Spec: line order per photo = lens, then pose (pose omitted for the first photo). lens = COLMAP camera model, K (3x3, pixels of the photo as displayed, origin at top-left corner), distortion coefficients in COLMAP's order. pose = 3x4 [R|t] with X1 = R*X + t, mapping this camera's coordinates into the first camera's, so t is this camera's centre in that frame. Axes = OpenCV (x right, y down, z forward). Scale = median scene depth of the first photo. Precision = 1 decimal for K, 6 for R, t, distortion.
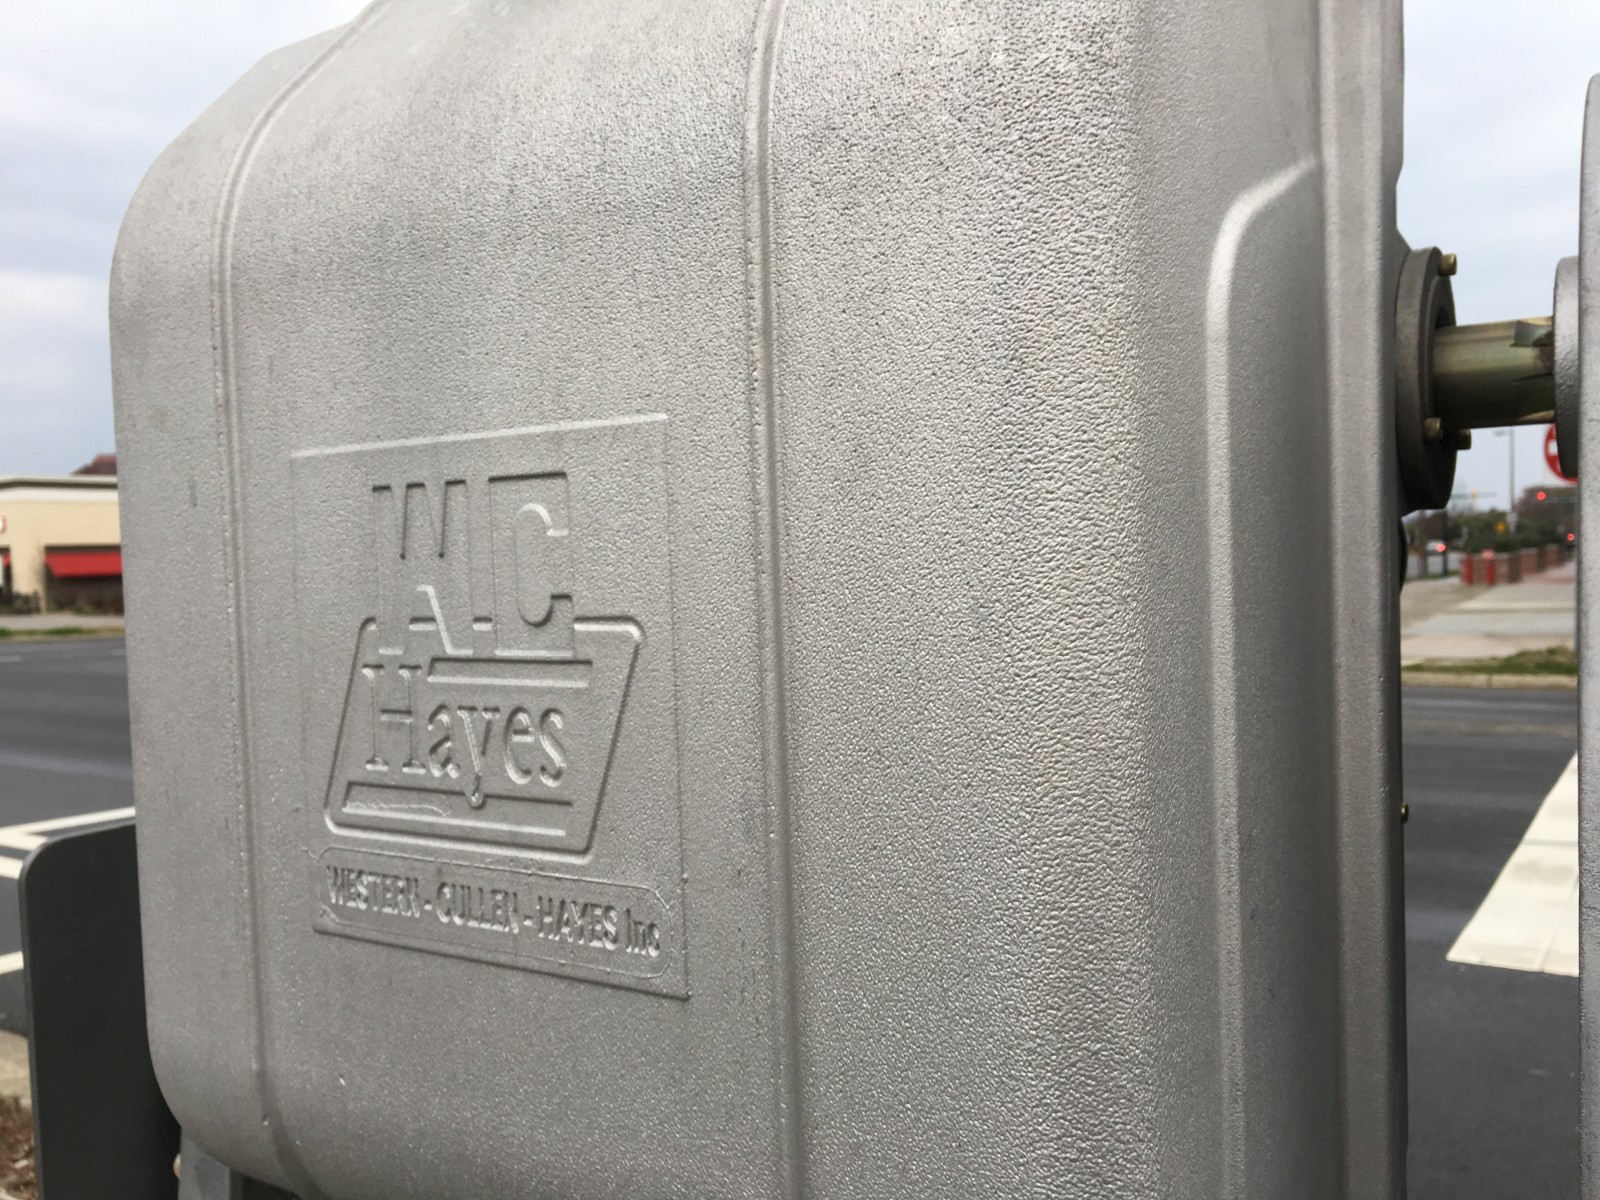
lens RADIAL K [[1350.5, 0, 799.3], [0, 1350.5, 599.1], [0, 0, 1]] dist [0.016648, 0.000920]
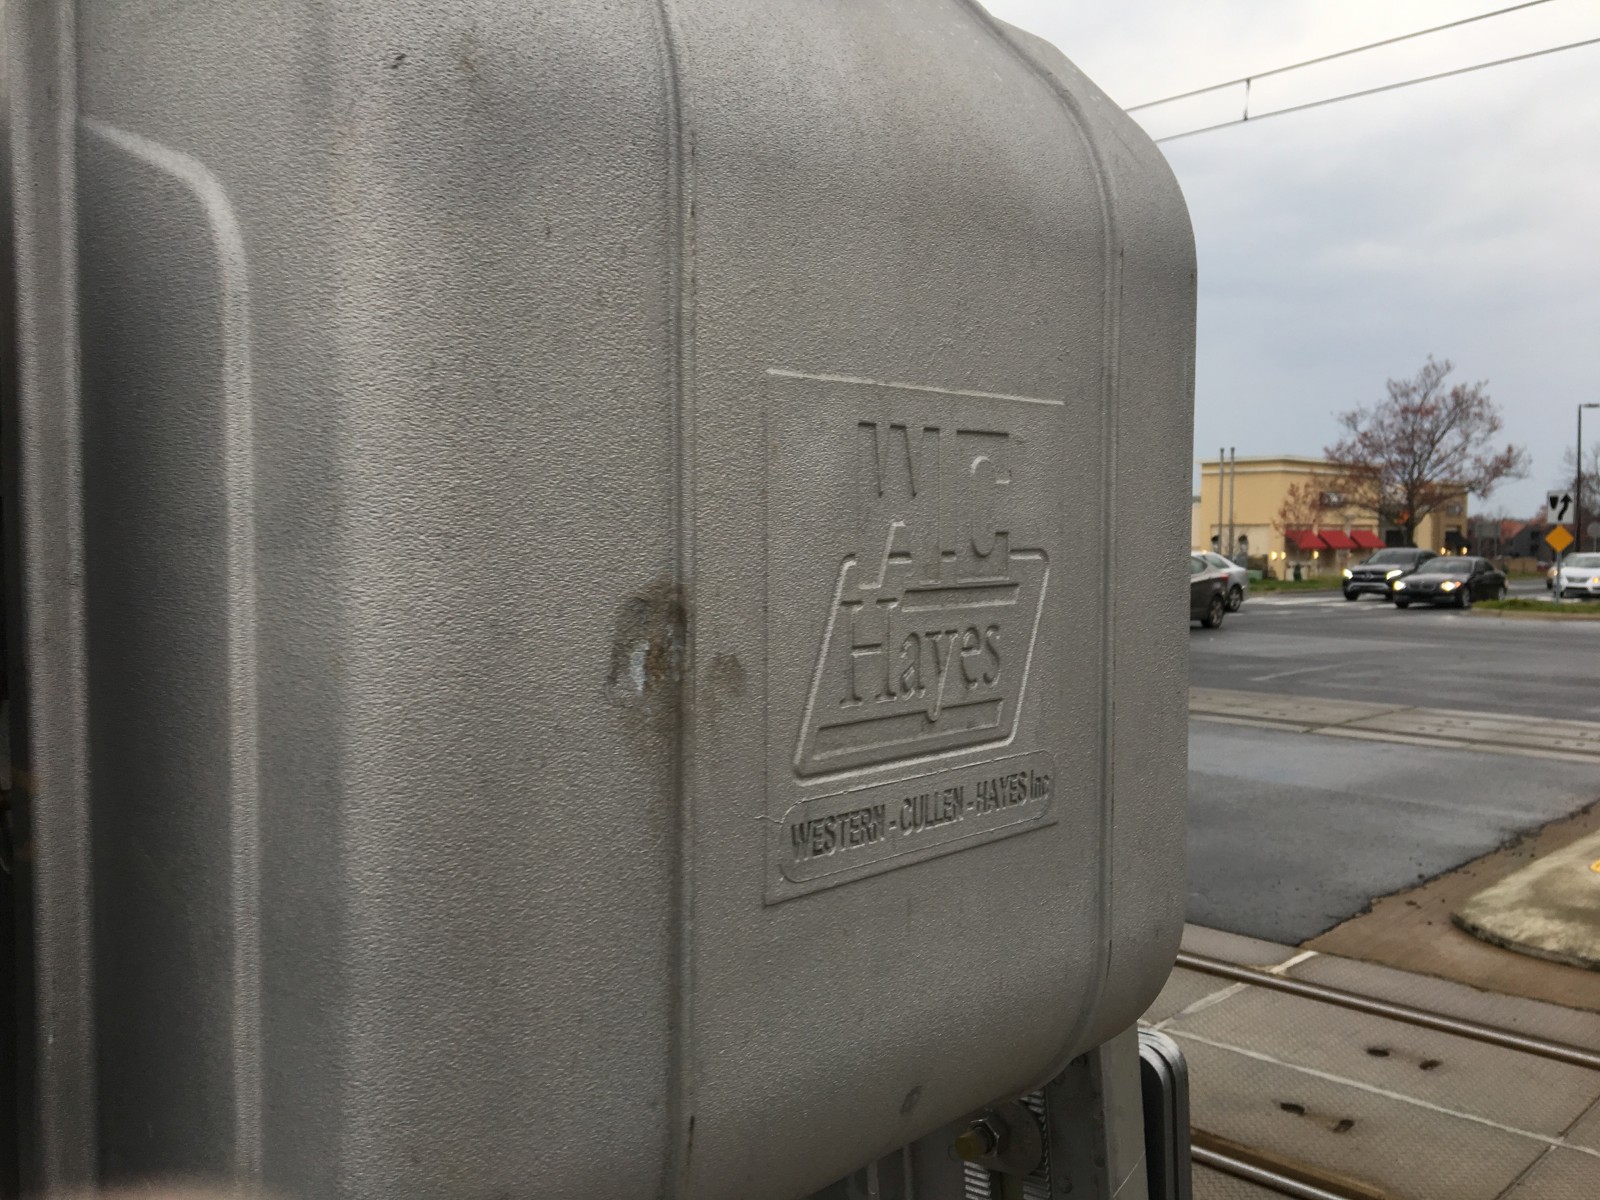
lens RADIAL K [[1350.5, 0, 798.5], [0, 1350.5, 600.5], [0, 0, 1]] dist [0.016648, 0.000920]
pose [[0.201419, -0.018701, 0.979327, -1.387984], [0.033498, 0.999364, 0.012194, 0.037252], [-0.978932, 0.030349, 0.201917, 0.901795]]
